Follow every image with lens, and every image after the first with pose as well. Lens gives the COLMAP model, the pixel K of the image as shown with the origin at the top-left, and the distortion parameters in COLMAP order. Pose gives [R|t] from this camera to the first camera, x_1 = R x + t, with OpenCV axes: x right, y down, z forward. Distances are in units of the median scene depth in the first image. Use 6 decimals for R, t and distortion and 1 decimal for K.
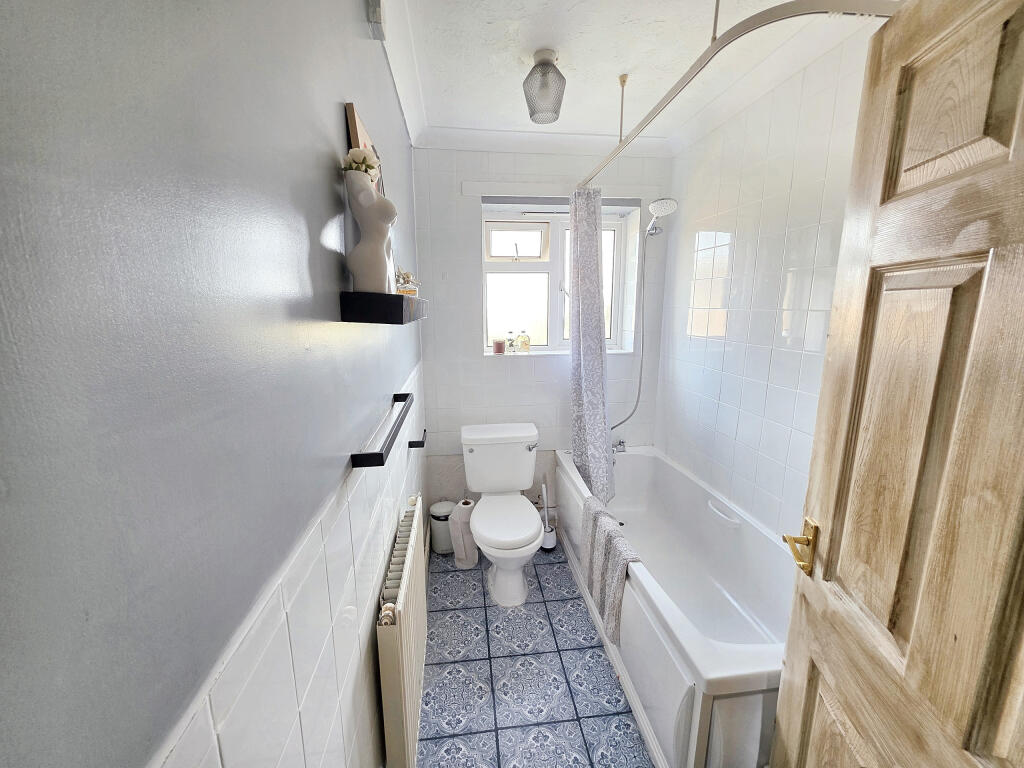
lens RADIAL K [[411.6, 0, 510.8], [0, 411.6, 383.8], [0, 0, 1]] dist [-0.001223, -0.000196]
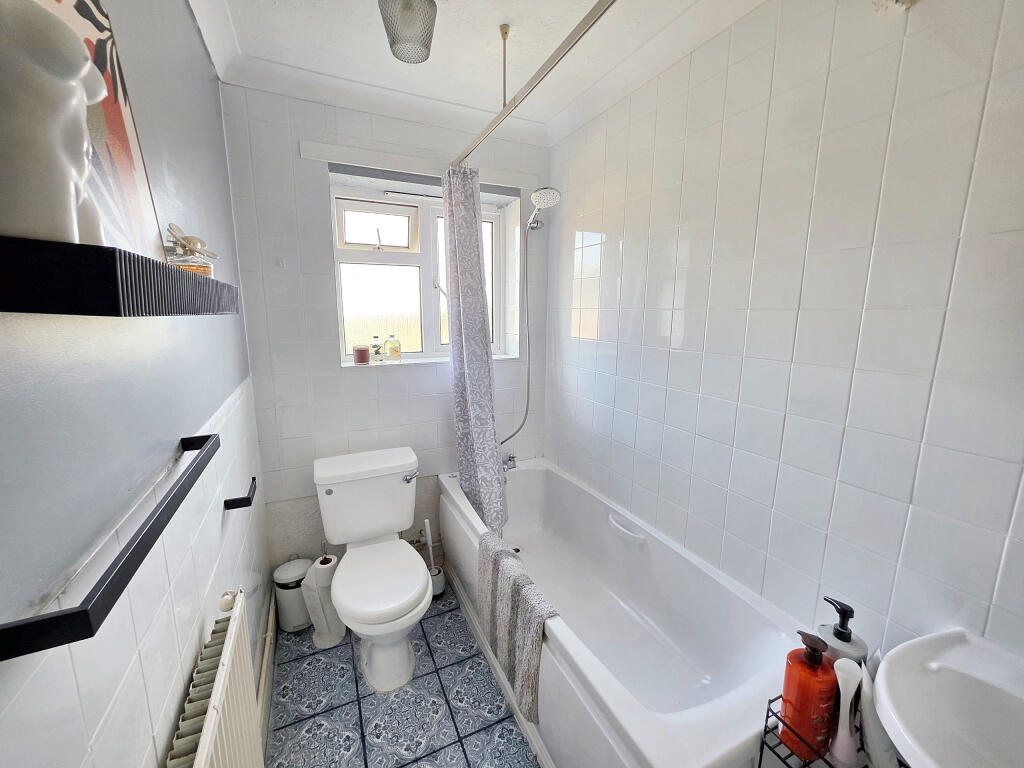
lens RADIAL K [[411.6, 0, 512.8], [0, 411.6, 382.7], [0, 0, 1]] dist [-0.001223, -0.000196]
pose [[0.948761, -0.046042, 0.312621, -0.002182], [0.050799, 0.998684, -0.007084, -0.017334], [-0.311883, 0.022602, 0.949852, 0.162784]]
